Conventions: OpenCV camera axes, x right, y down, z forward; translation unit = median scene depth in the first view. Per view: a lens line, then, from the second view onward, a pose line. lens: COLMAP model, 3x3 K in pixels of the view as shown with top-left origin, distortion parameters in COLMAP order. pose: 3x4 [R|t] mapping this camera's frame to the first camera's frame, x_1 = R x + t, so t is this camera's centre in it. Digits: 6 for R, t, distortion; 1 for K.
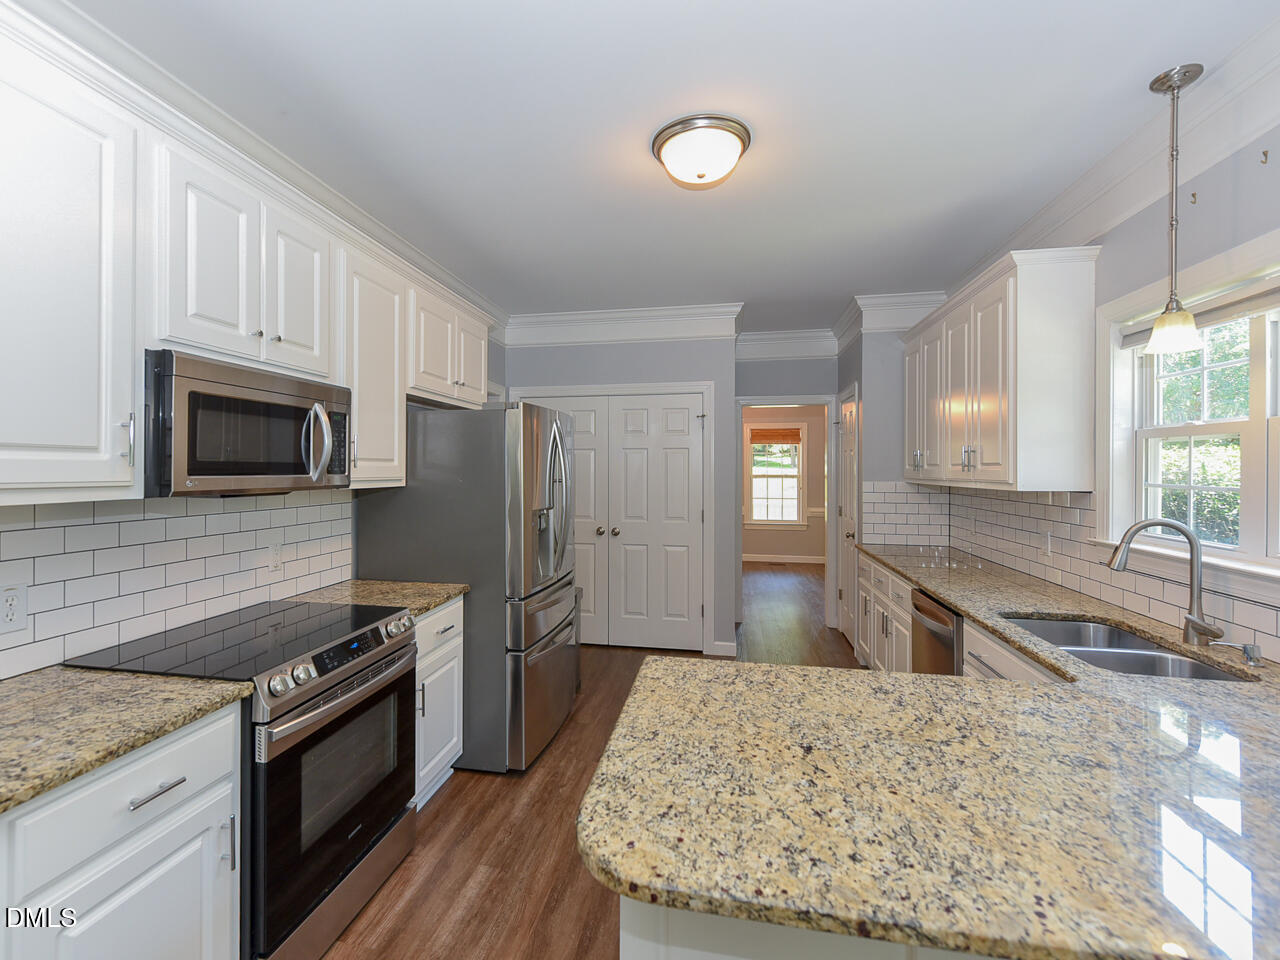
lens RADIAL K [[592.8, 0, 605.5], [0, 592.8, 462.4], [0, 0, 1]] dist [0.008331, -0.000661]
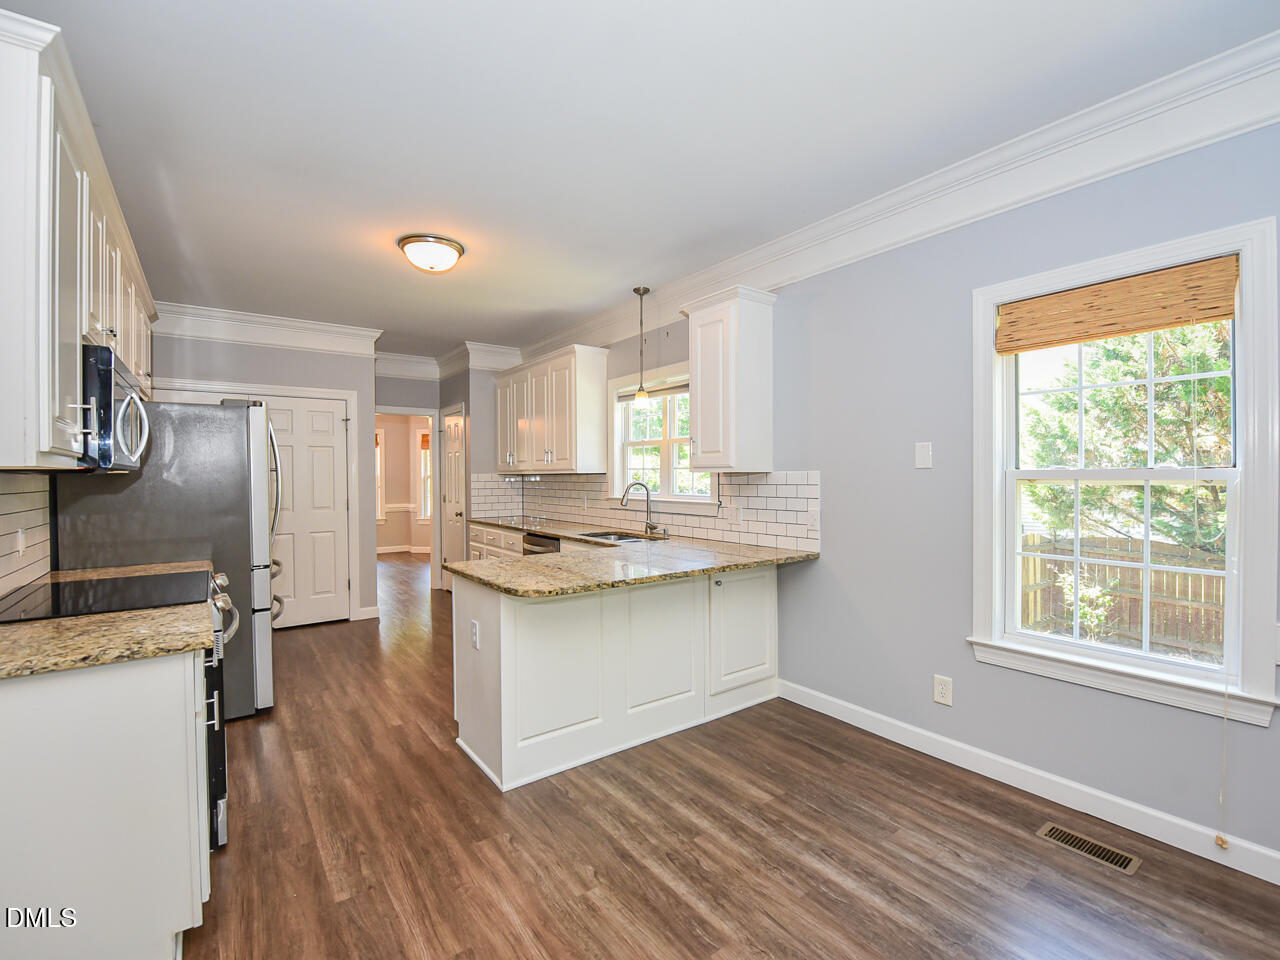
lens RADIAL K [[592.8, 0, 646.1], [0, 592.8, 470.0], [0, 0, 1]] dist [0.008331, -0.000661]
pose [[0.663916, -0.005246, 0.747789, -0.345444], [0.002719, 0.999986, 0.004602, 0.018079], [-0.747803, -0.001022, 0.663920, -0.244803]]
